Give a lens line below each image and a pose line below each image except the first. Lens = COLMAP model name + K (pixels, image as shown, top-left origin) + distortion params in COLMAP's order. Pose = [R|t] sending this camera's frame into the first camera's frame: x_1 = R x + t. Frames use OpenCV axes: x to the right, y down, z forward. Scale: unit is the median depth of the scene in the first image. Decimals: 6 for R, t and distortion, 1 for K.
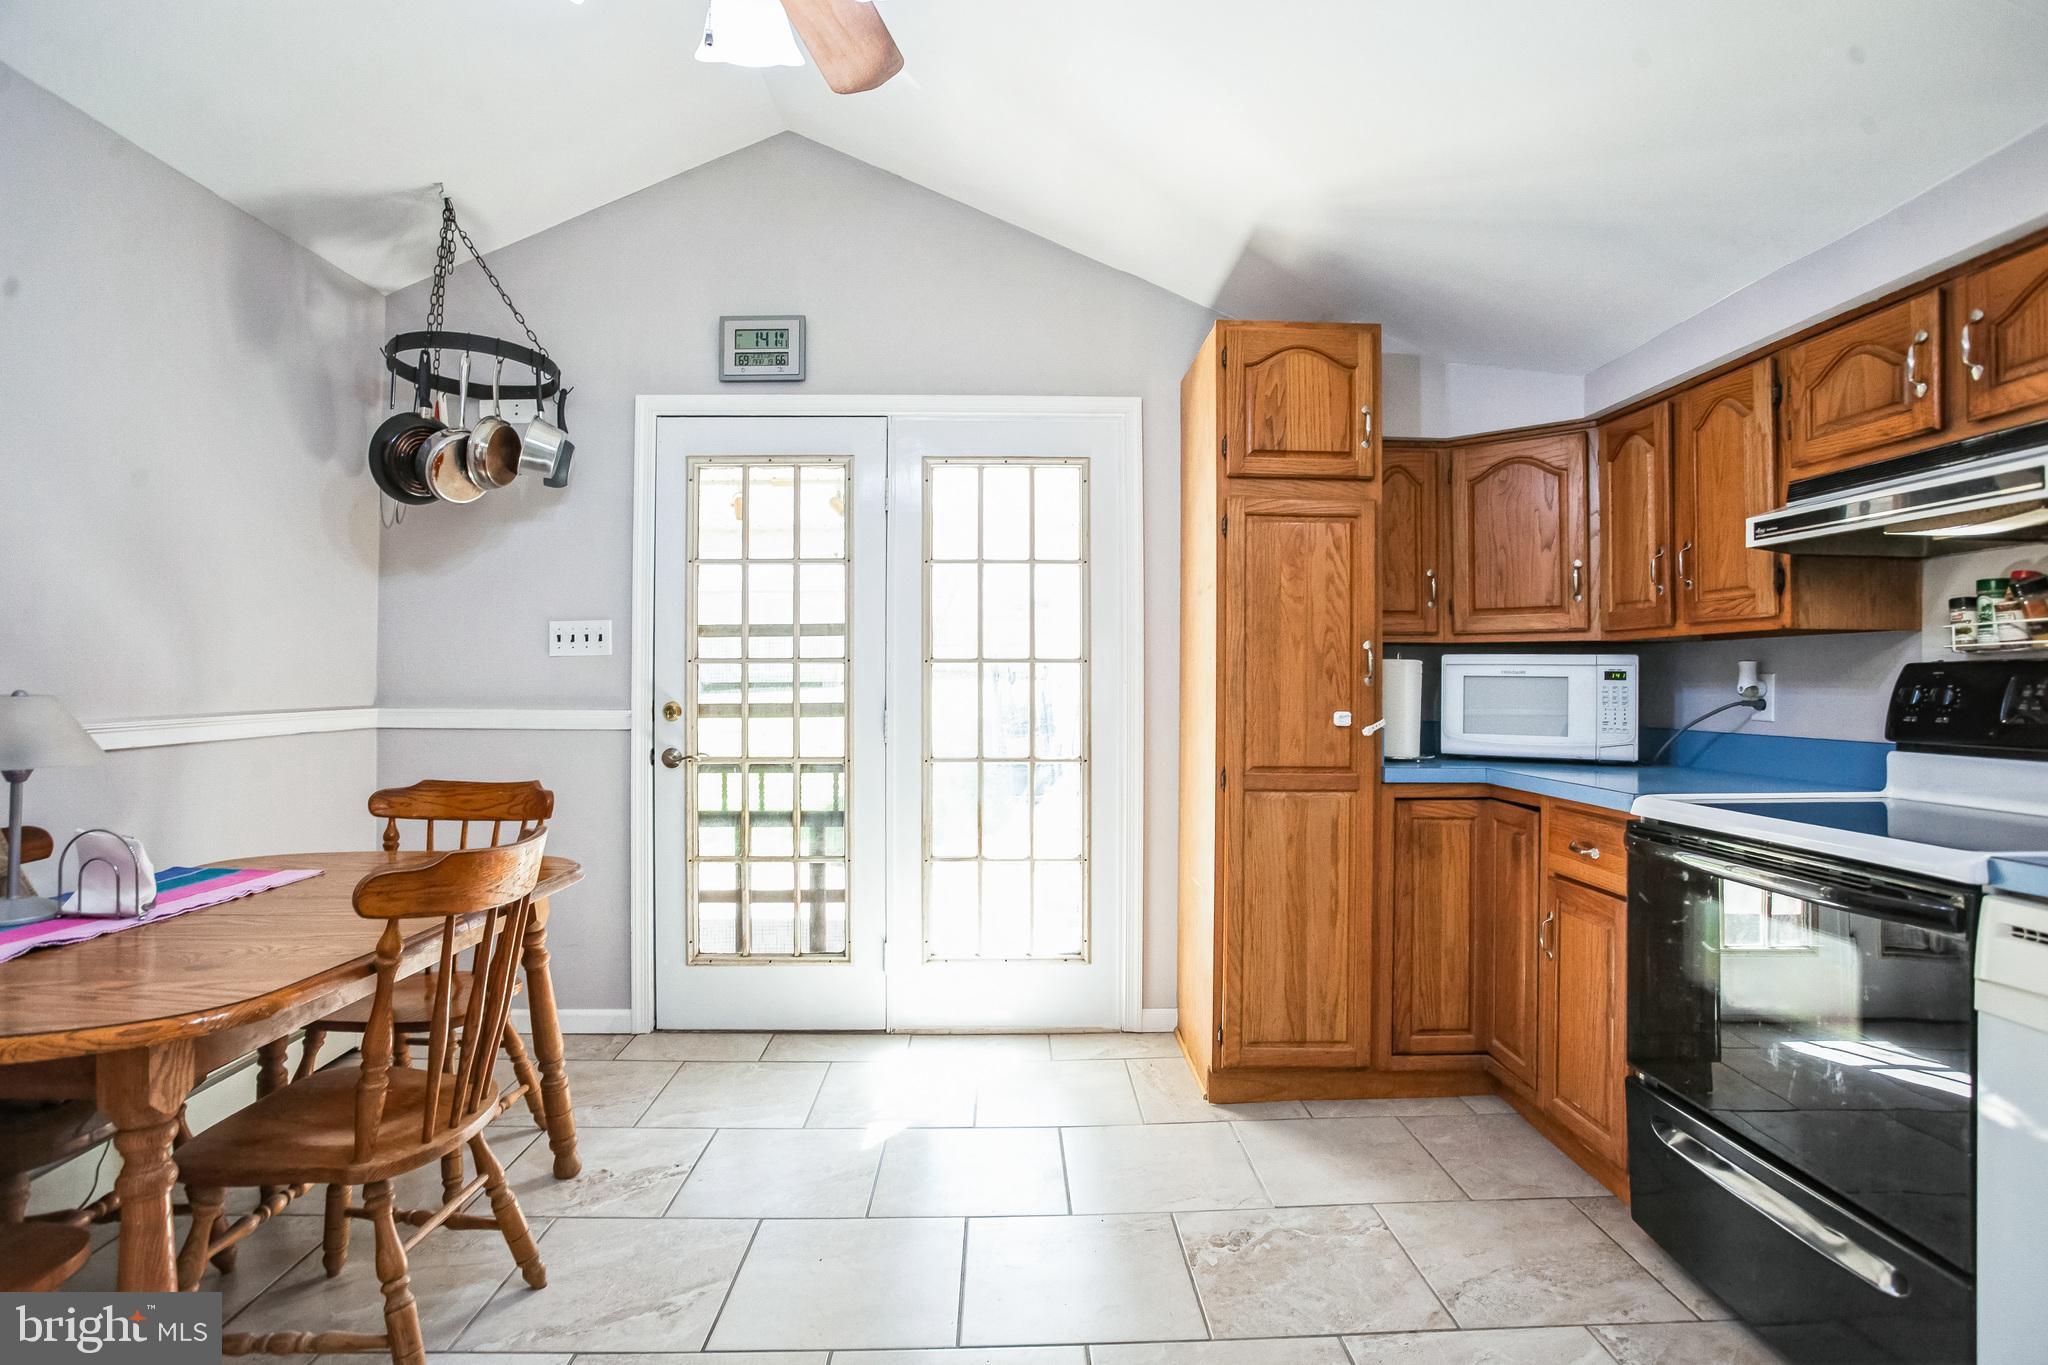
lens RADIAL K [[994.1, 0, 1031.9], [0, 994.1, 688.1], [0, 0, 1]] dist [-0.070630, 0.036542]
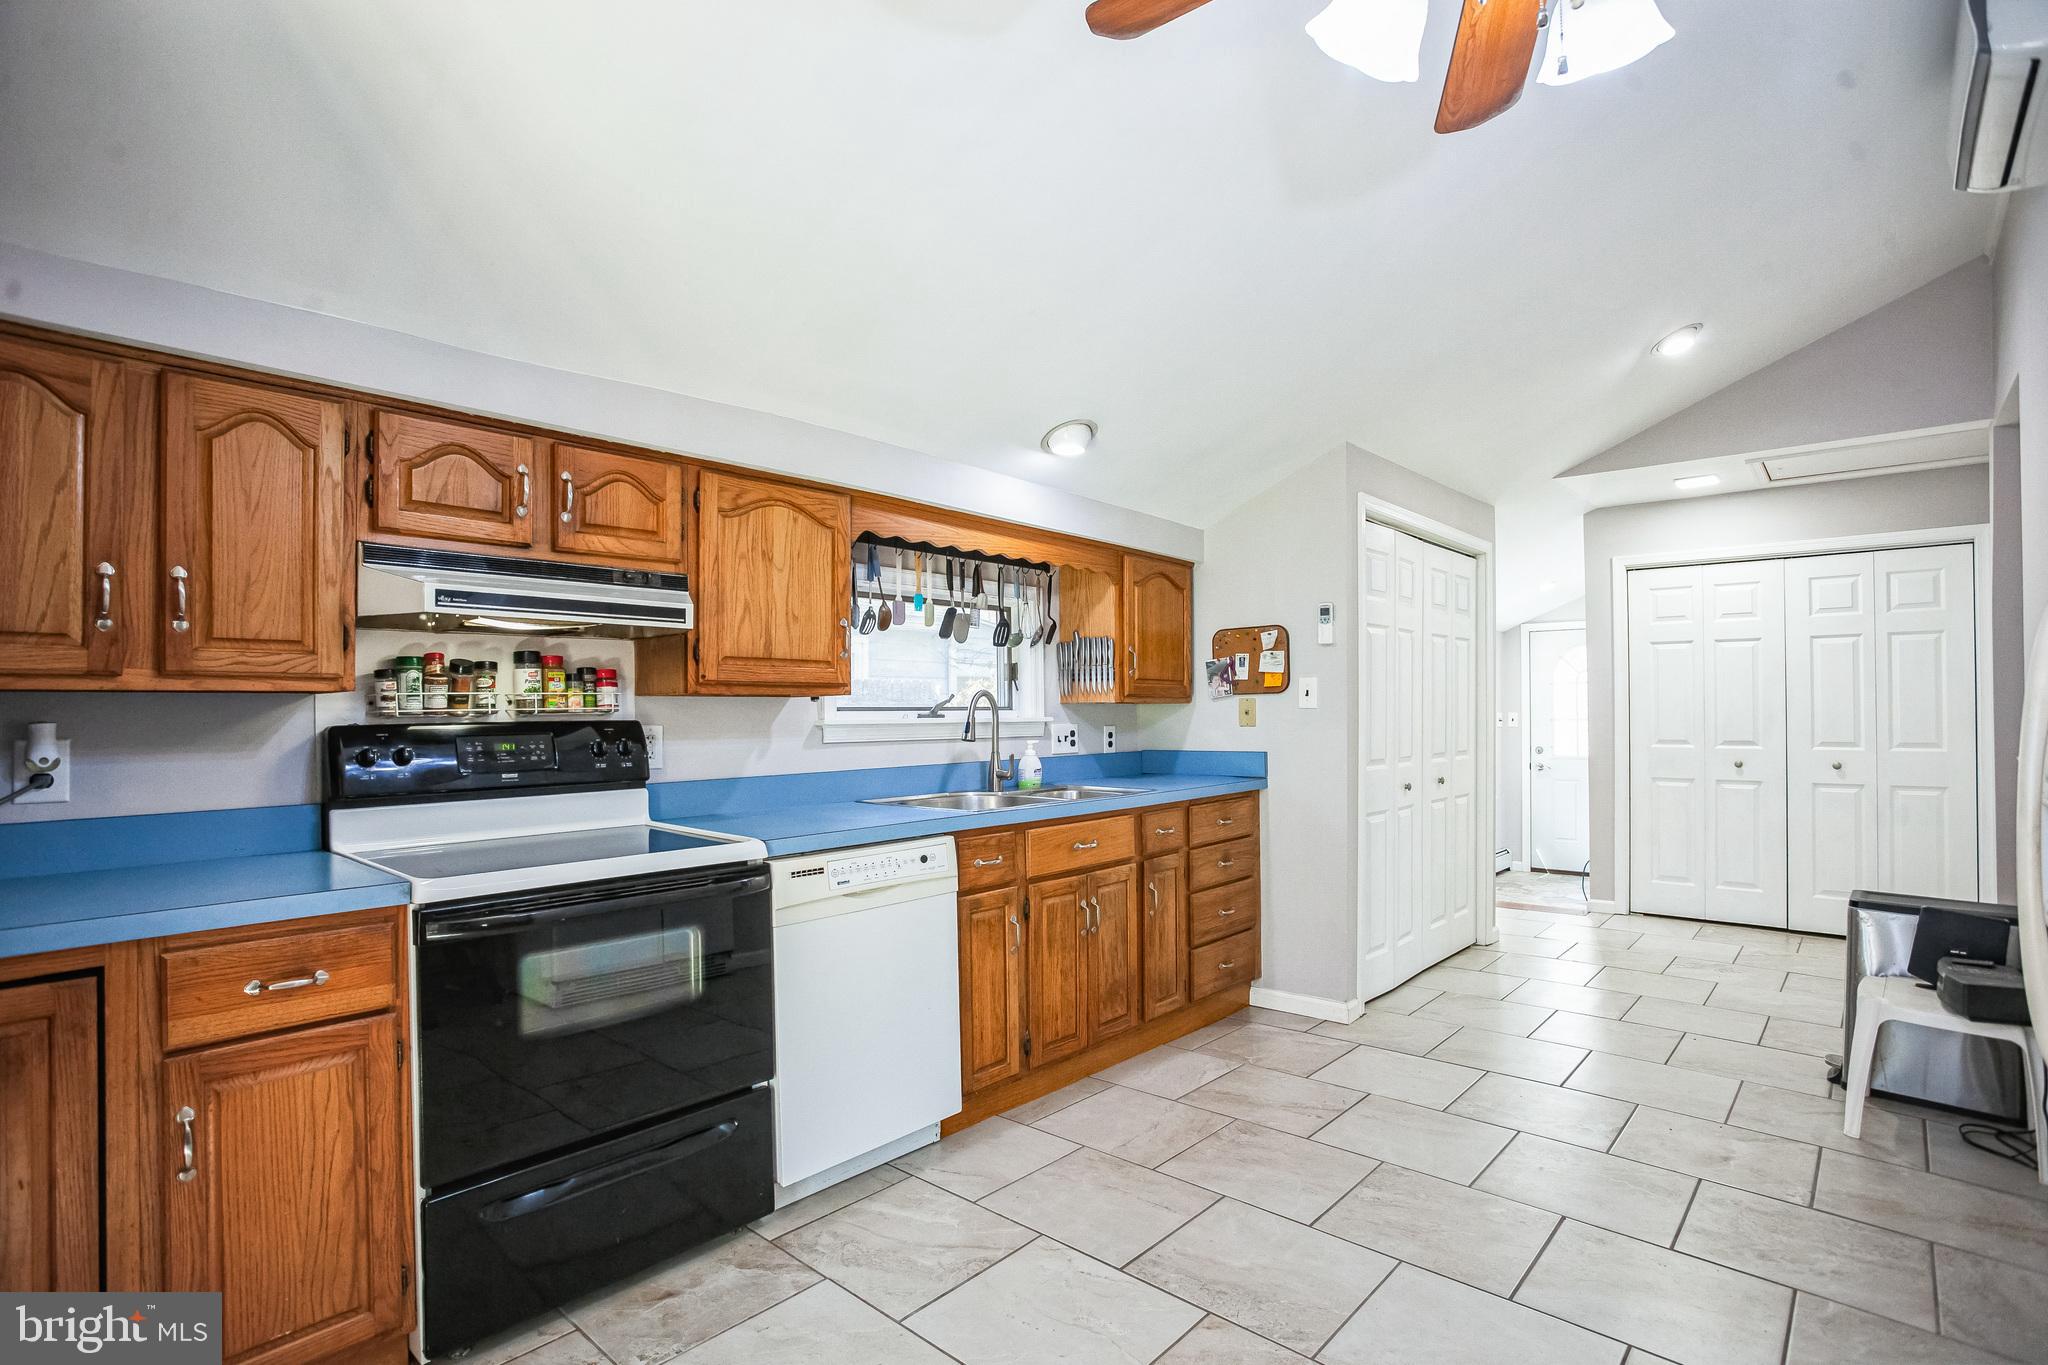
lens RADIAL K [[1013.4, 0, 1024.0], [0, 1013.4, 682.5], [0, 0, 1]] dist [-0.076598, 0.039055]
pose [[-0.720436, 0.011321, 0.693429, -0.294491], [0.006142, 0.999932, -0.009943, -0.043574], [-0.693494, -0.002904, -0.720456, 0.934922]]
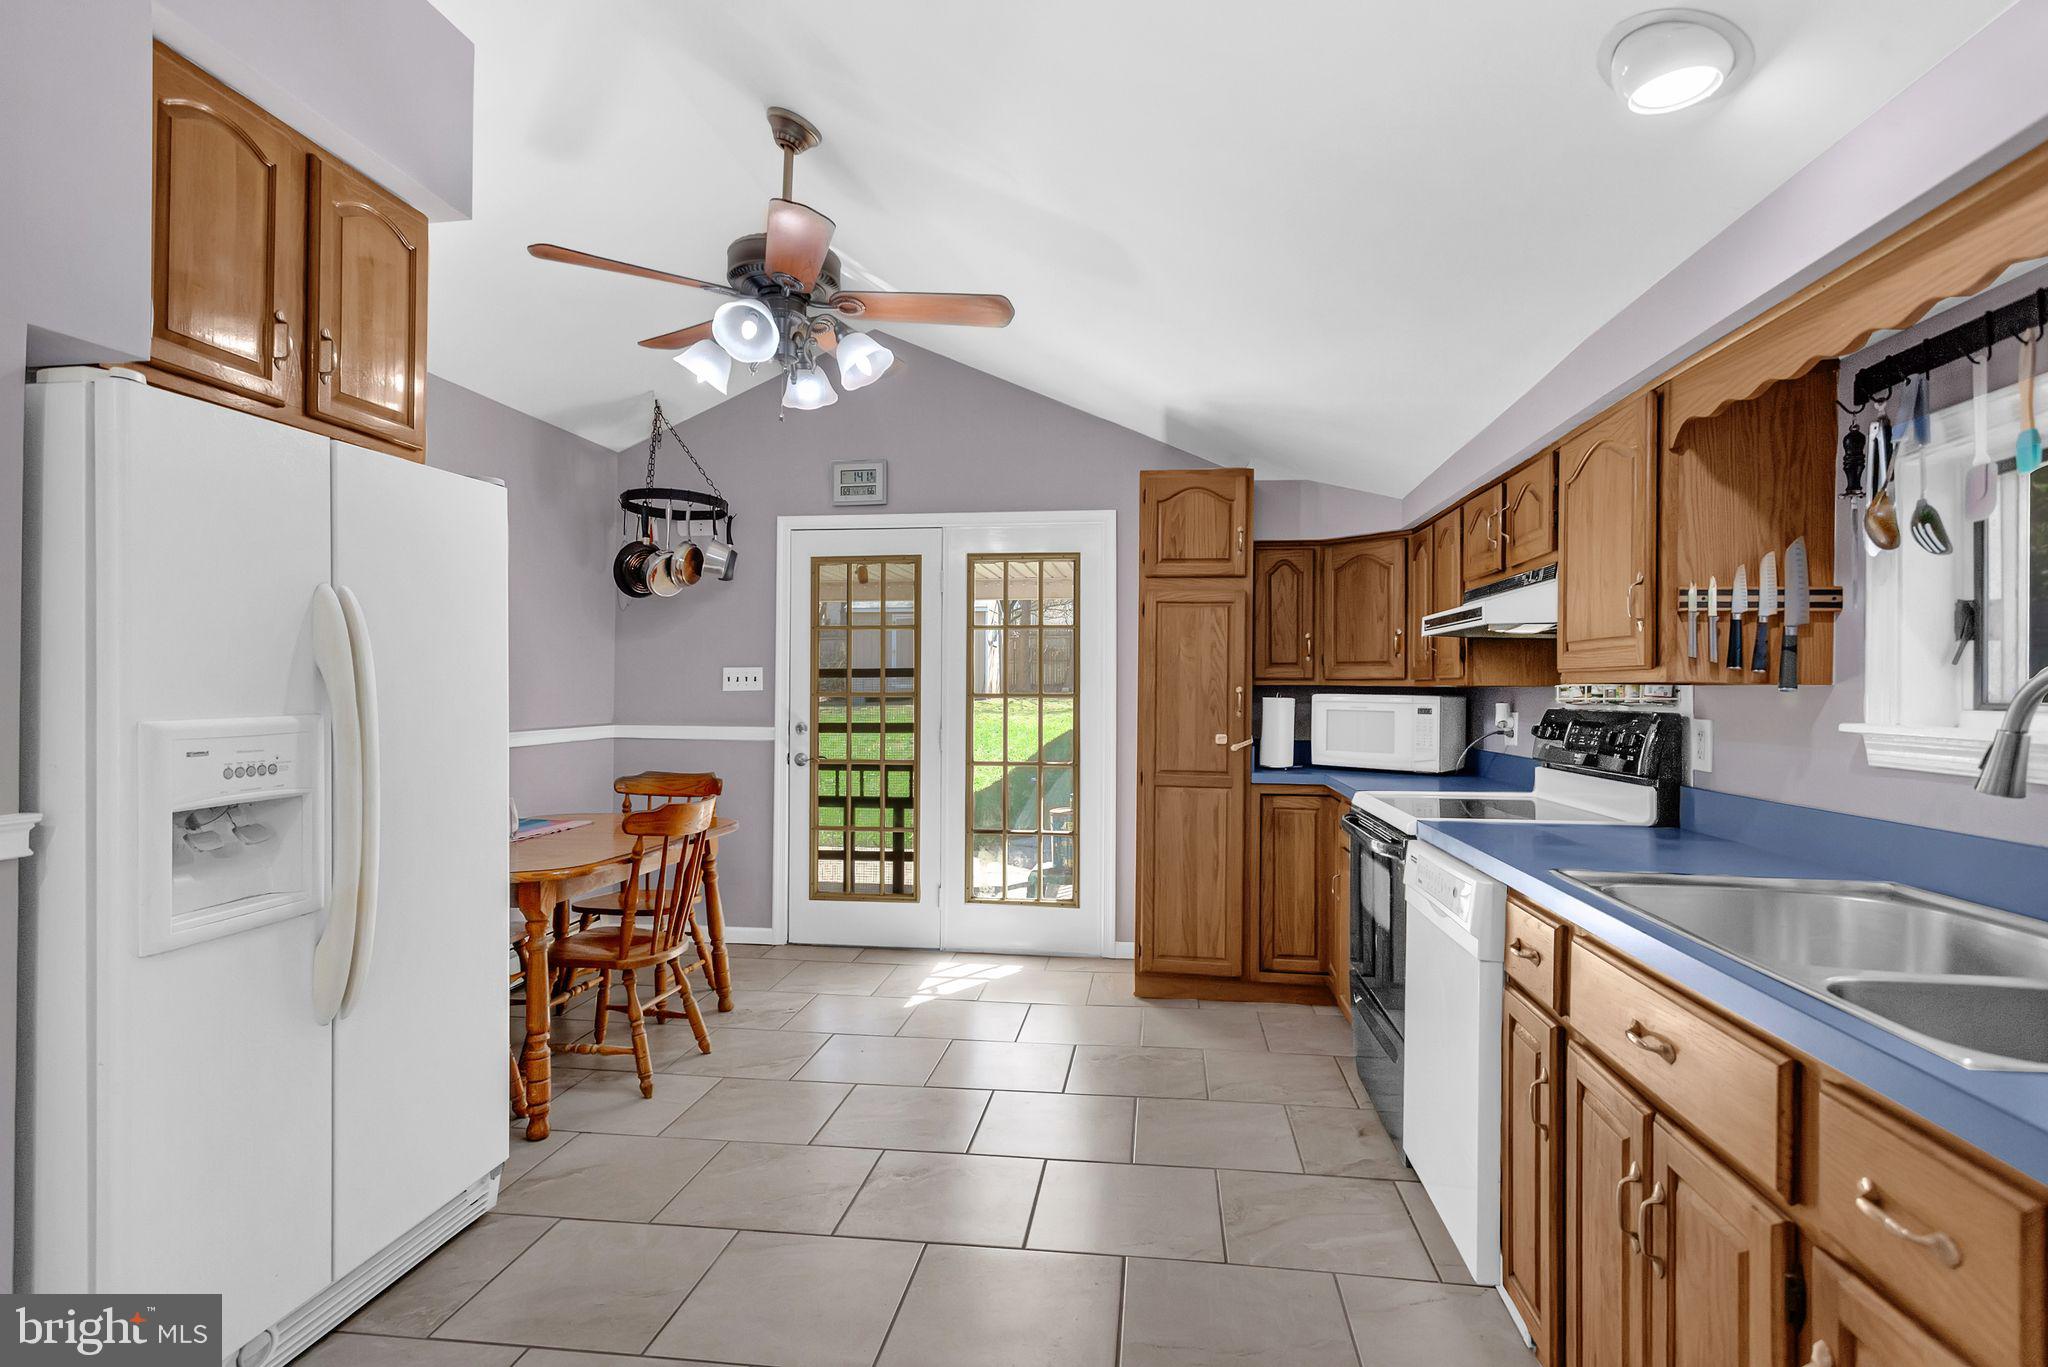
lens RADIAL K [[979.9, 0, 1024.5], [0, 979.9, 698.8], [0, 0, 1]] dist [-0.000251, 0.000252]
pose [[0.985671, 0.004602, -0.168614, 0.266137], [-0.004620, 0.999989, 0.000283, -0.028434], [0.168613, 0.000500, 0.985682, -0.494053]]
